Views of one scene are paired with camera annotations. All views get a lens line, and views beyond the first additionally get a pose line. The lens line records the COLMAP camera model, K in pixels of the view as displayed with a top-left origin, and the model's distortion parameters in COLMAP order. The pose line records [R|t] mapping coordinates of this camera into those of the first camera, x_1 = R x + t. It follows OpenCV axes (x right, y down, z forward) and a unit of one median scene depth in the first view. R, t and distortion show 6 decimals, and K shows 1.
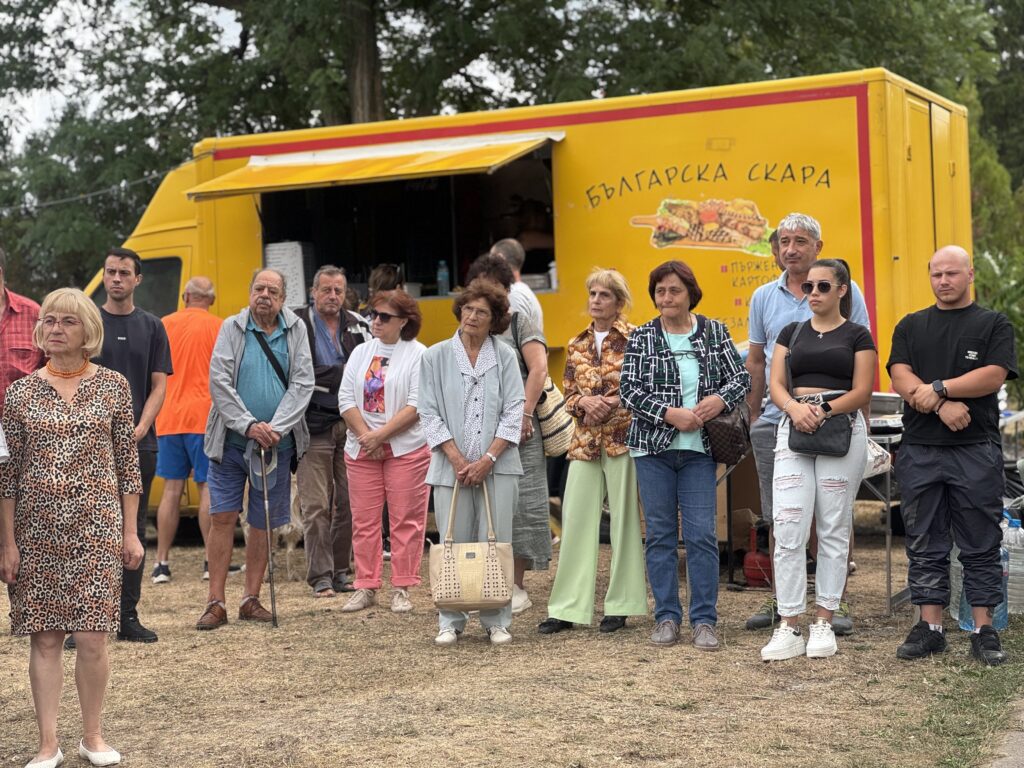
lens RADIAL K [[2364.5, 0, 504.5], [0, 2364.5, 357.7], [0, 0, 1]] dist [0.307360, 0.000000]
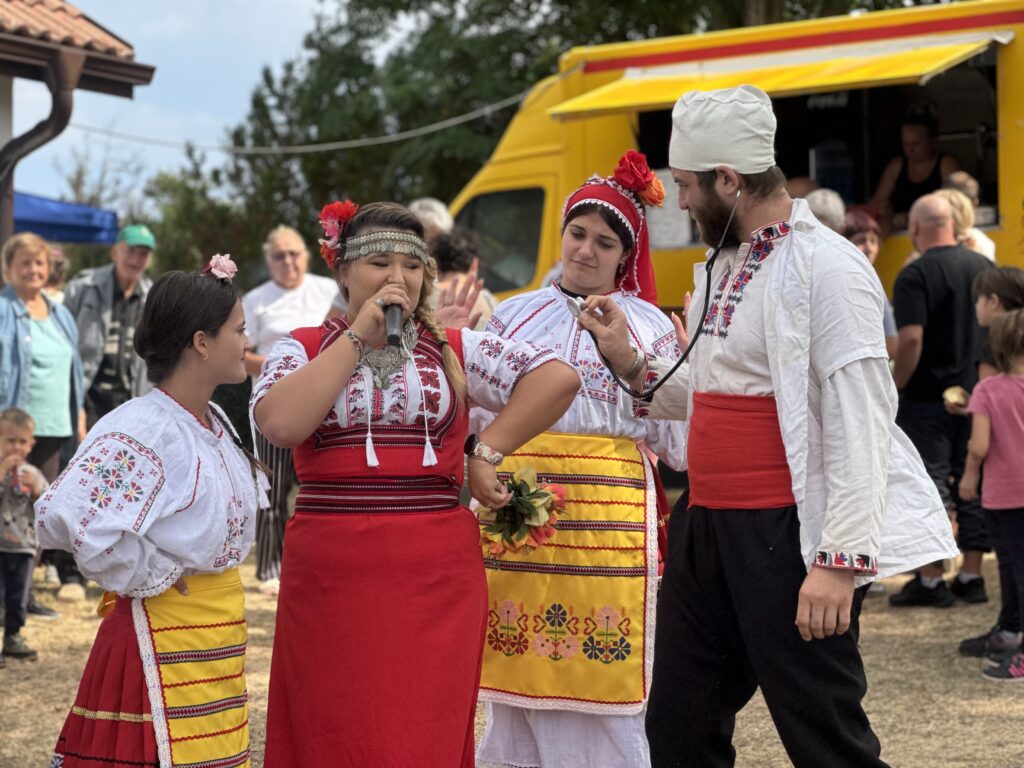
lens RADIAL K [[2364.5, 0, 504.6], [0, 2364.5, 382.7], [0, 0, 1]] dist [0.307360, 0.000000]
pose [[0.987609, 0.015650, -0.156155, -0.016310], [-0.009180, 0.999072, 0.042074, -0.007923], [0.156669, -0.040119, 0.986836, 0.150260]]
